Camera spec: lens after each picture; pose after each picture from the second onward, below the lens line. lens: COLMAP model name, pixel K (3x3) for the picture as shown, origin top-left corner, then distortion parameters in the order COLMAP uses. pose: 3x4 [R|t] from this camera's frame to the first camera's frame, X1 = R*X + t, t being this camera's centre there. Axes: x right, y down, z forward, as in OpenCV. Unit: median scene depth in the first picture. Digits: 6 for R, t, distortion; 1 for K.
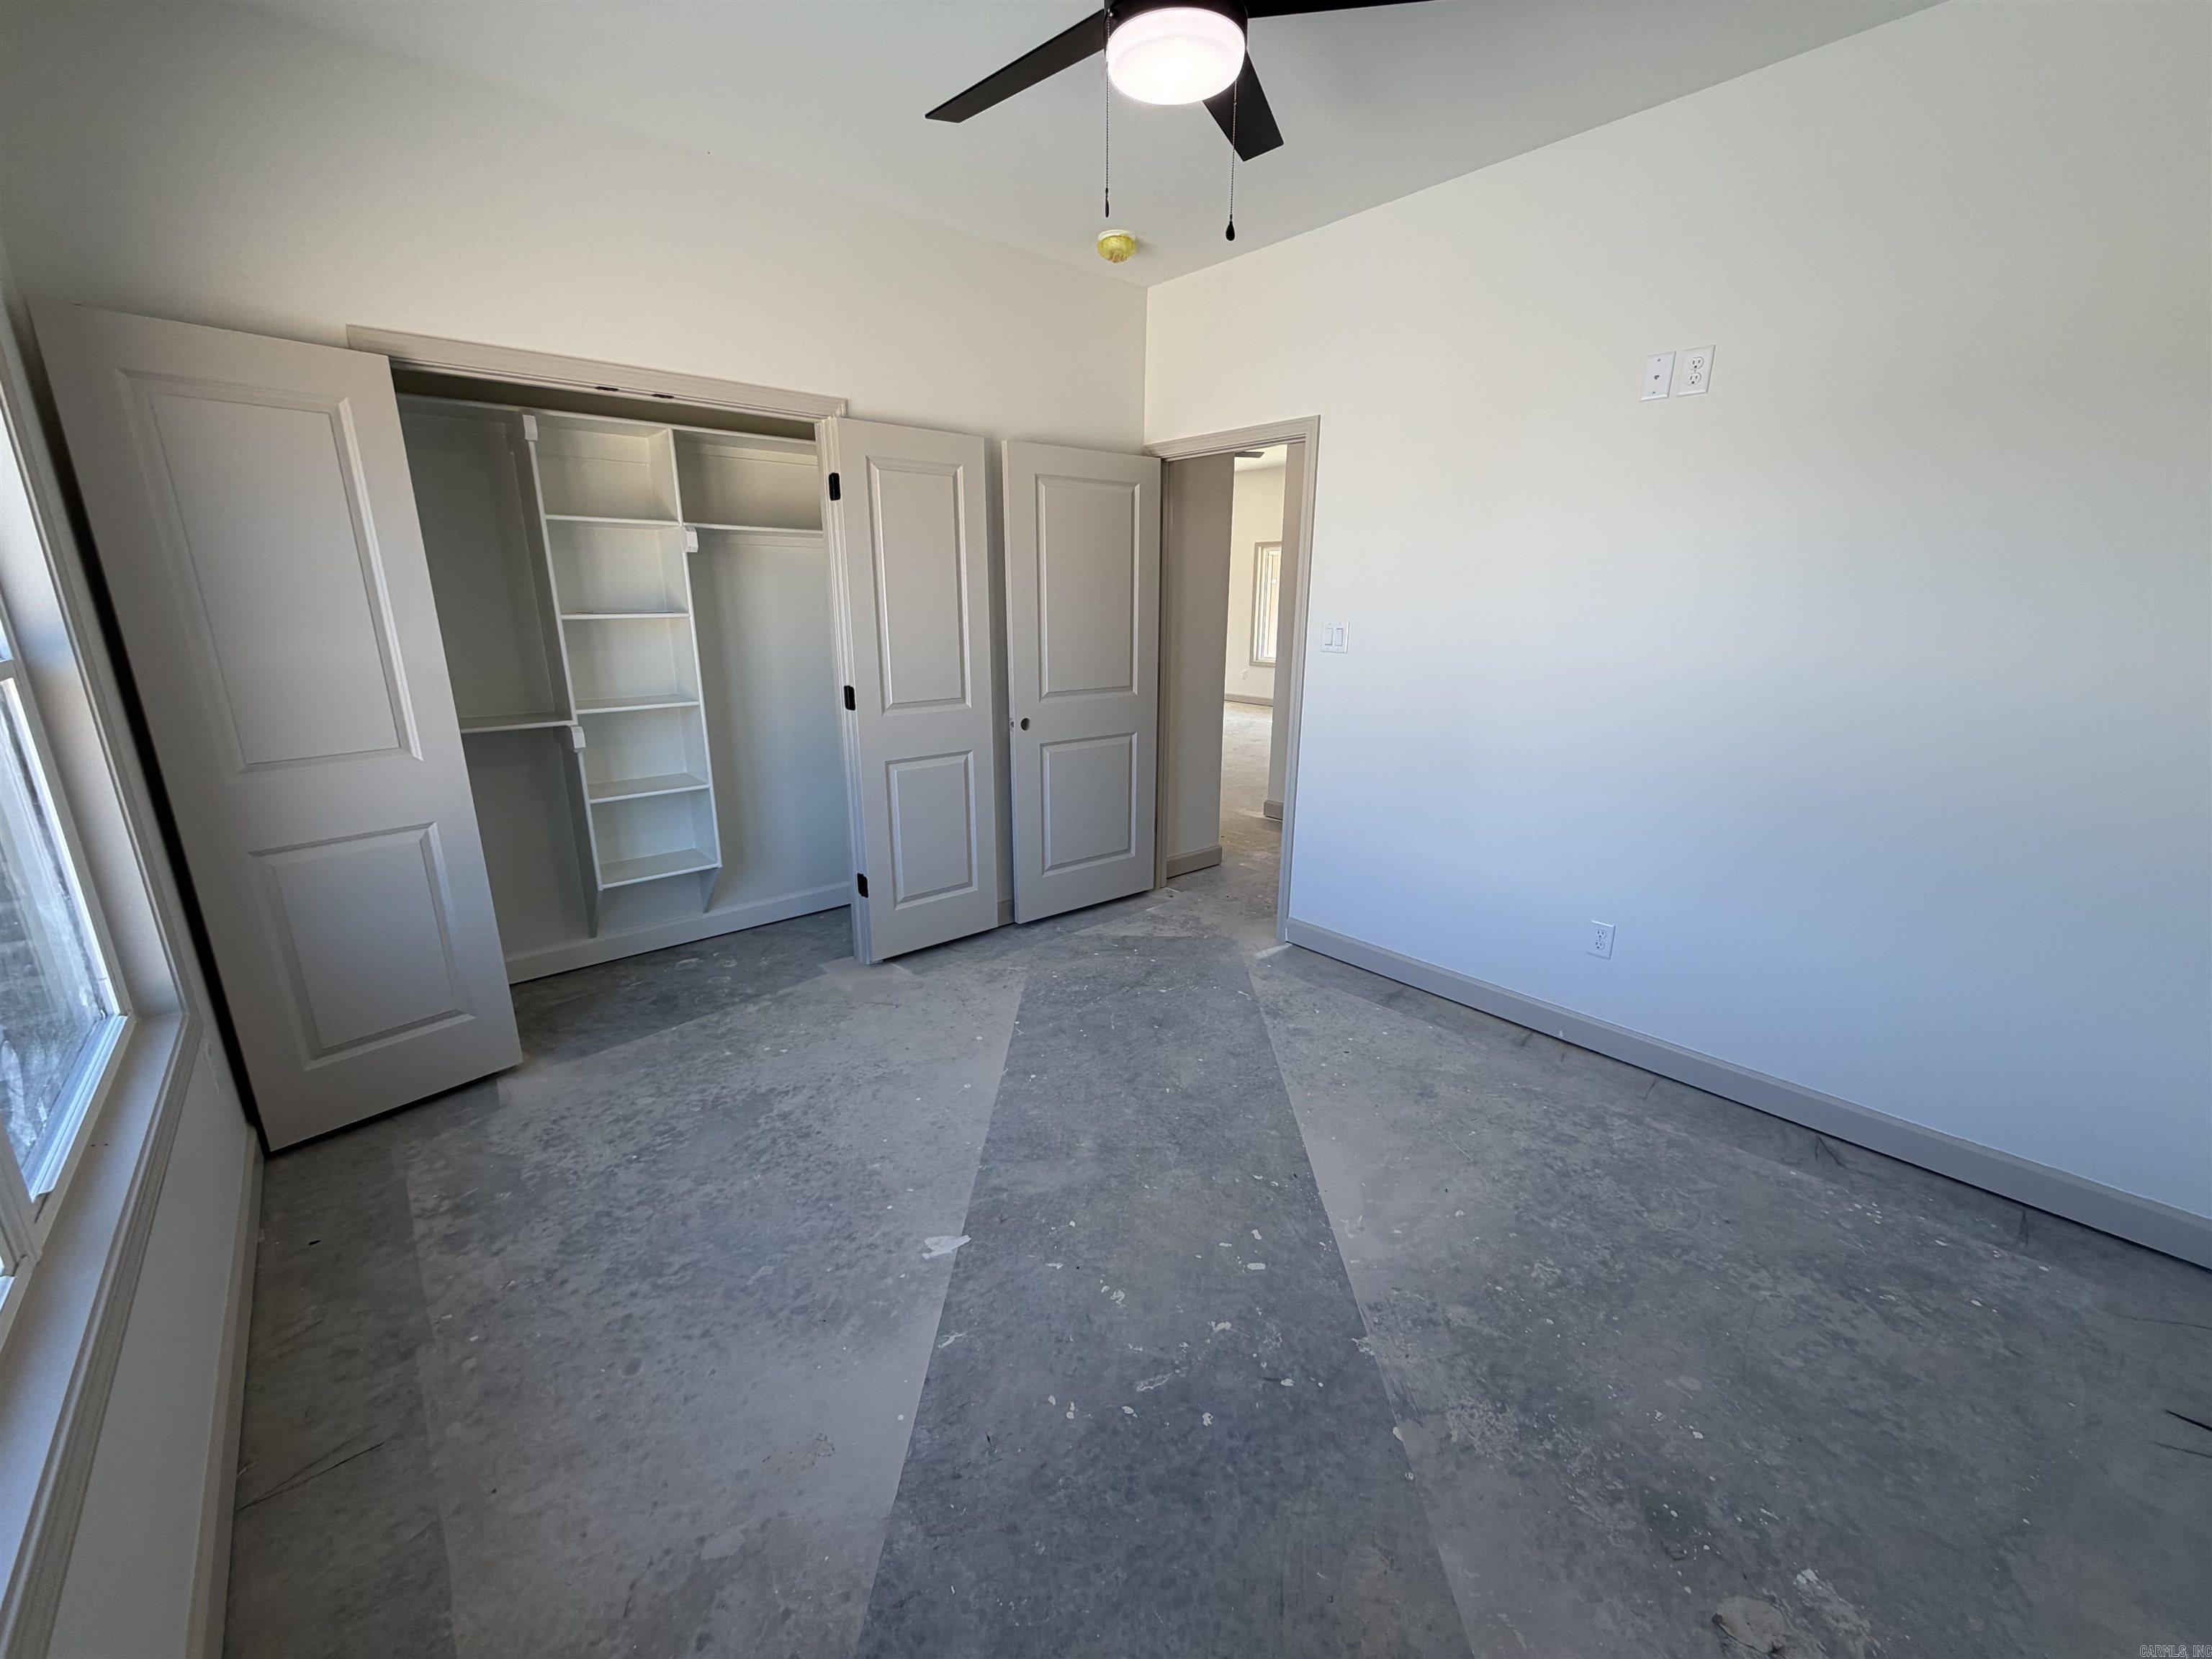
lens RADIAL K [[879.6, 0, 1101.9], [0, 879.6, 833.3], [0, 0, 1]] dist [-0.001074, -0.000001]
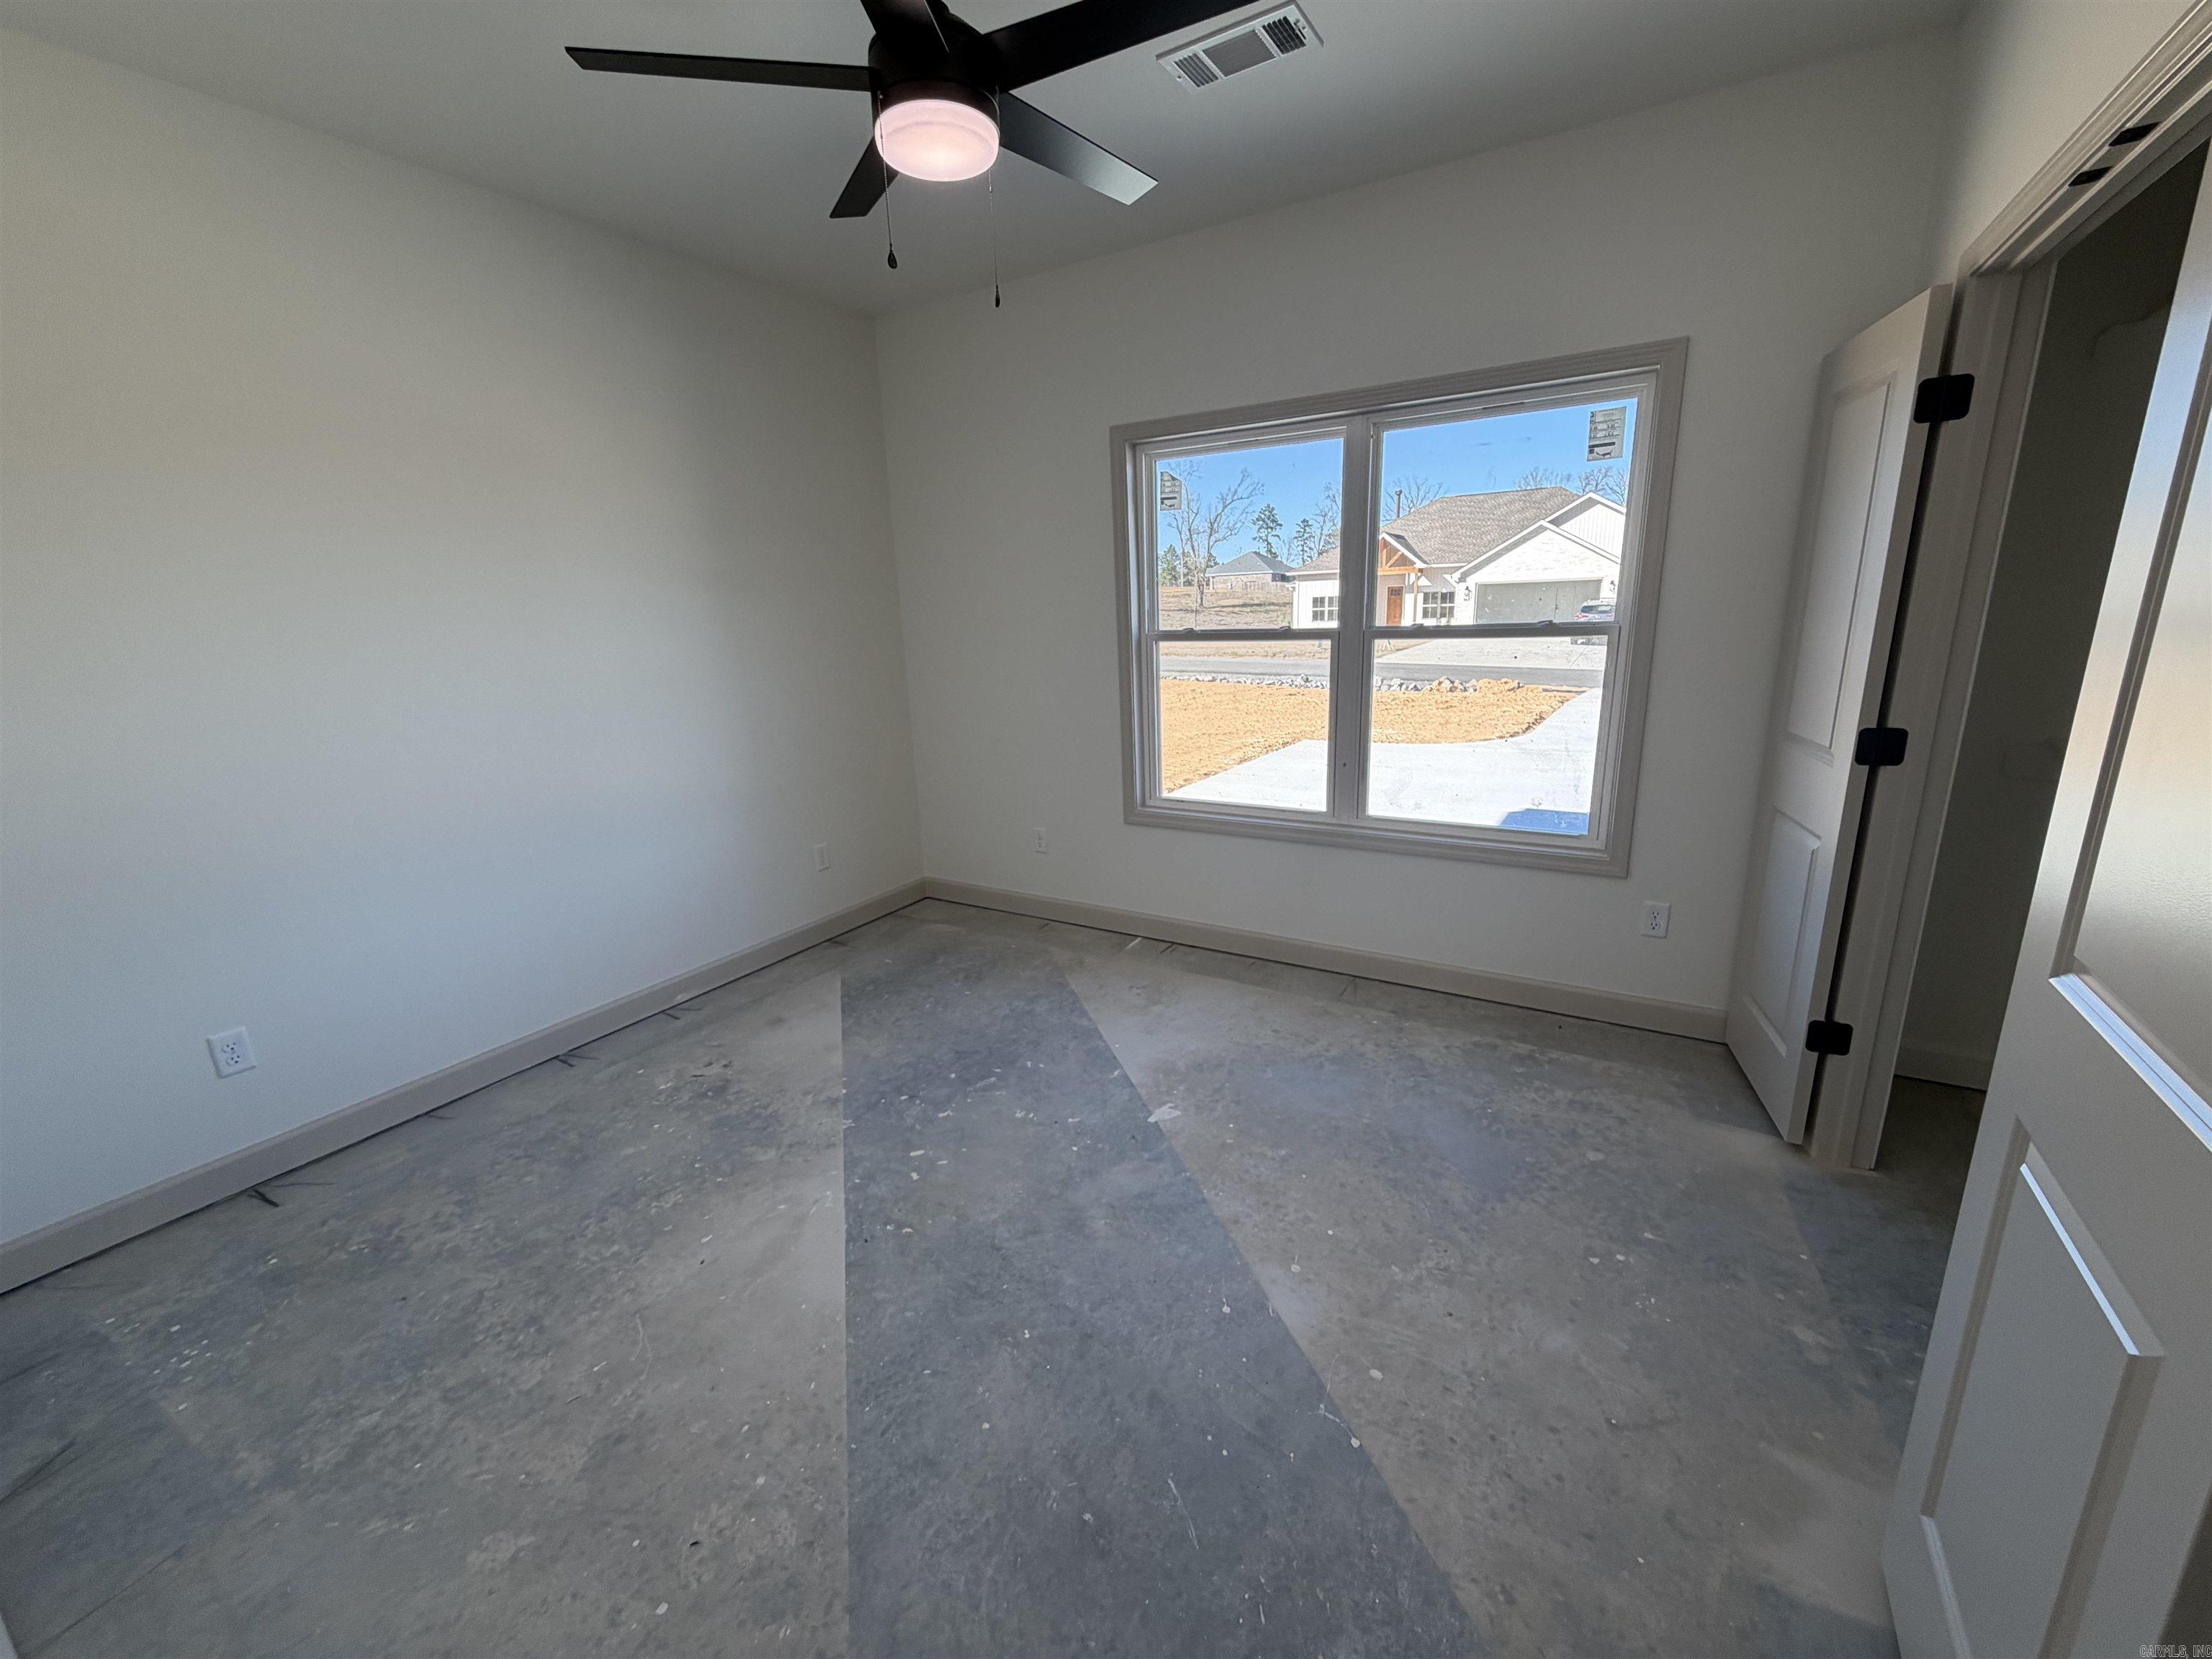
lens RADIAL K [[879.6, 0, 1101.9], [0, 879.6, 833.3], [0, 0, 1]] dist [-0.001074, -0.000001]
pose [[-0.952412, 0.106198, -0.285717, 0.209355], [-0.048080, 0.873272, 0.484855, -0.459391], [0.300999, 0.475518, -0.826609, 1.686784]]
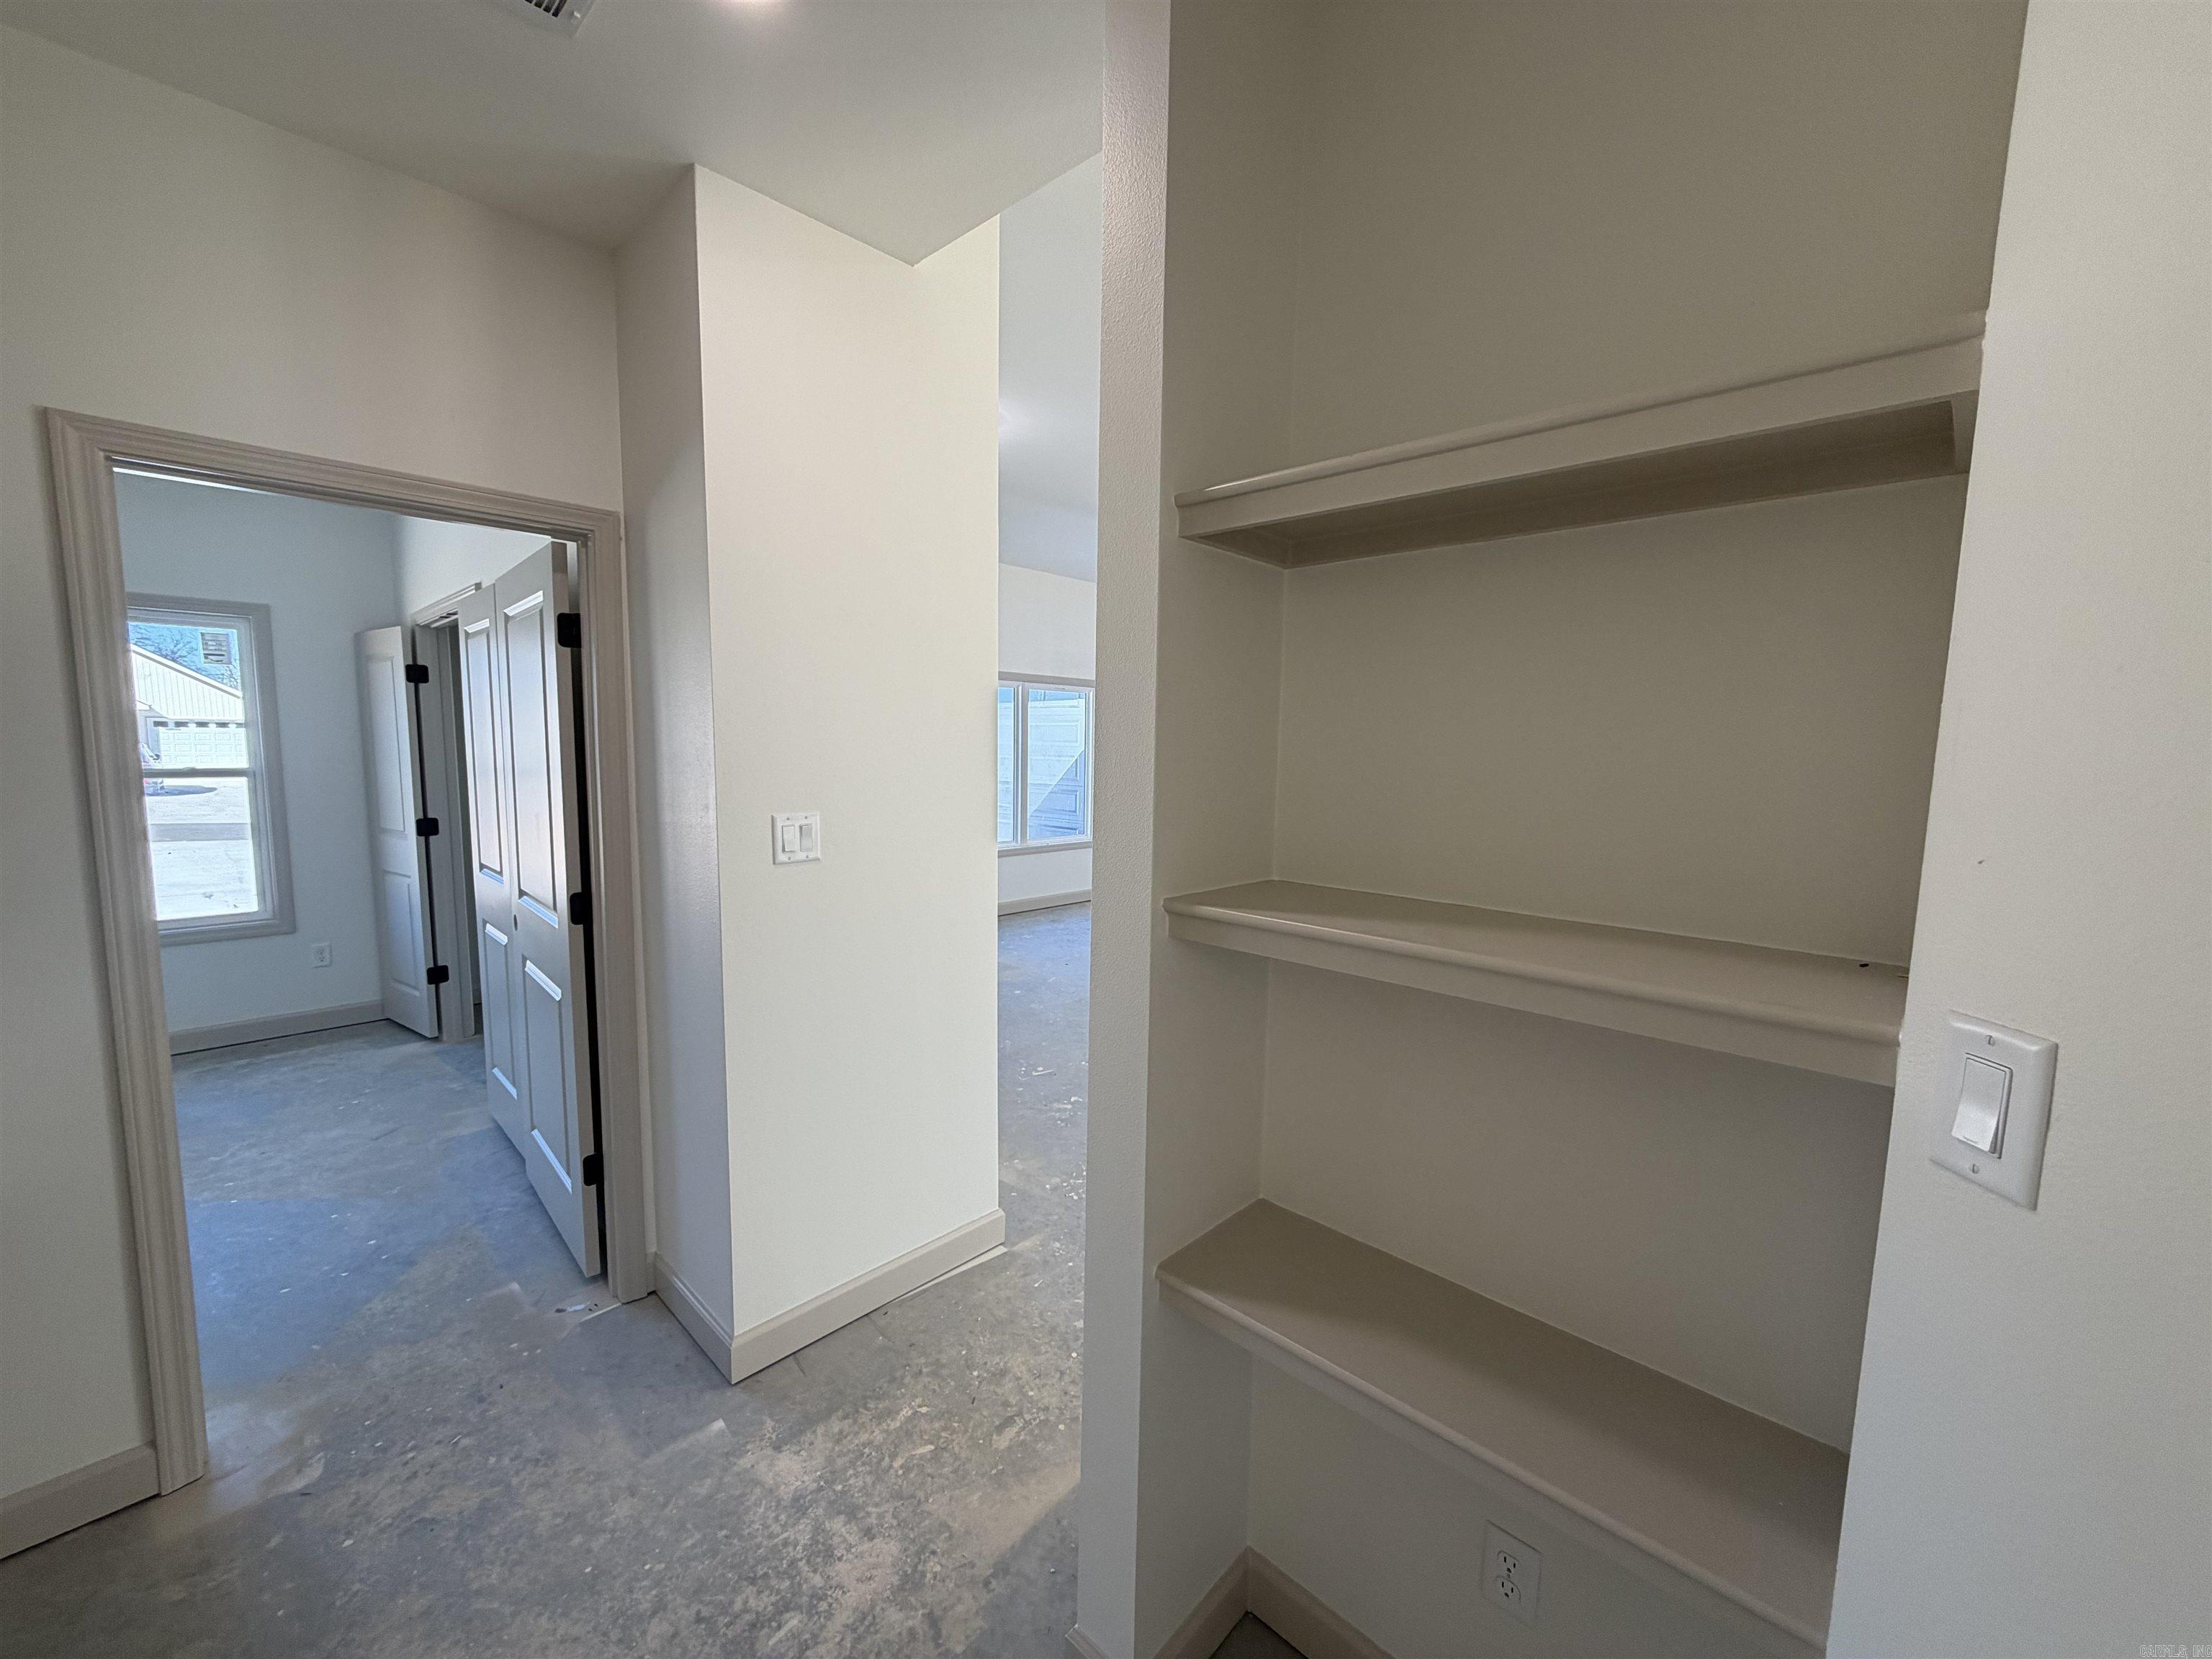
lens RADIAL K [[879.6, 0, 1101.9], [0, 879.6, 833.3], [0, 0, 1]] dist [-0.001074, -0.000001]
pose [[0.091750, 0.101749, -0.990570, 1.216629], [-0.280000, 0.957267, 0.072394, -0.674670], [0.955606, 0.270717, 0.116319, 2.327011]]
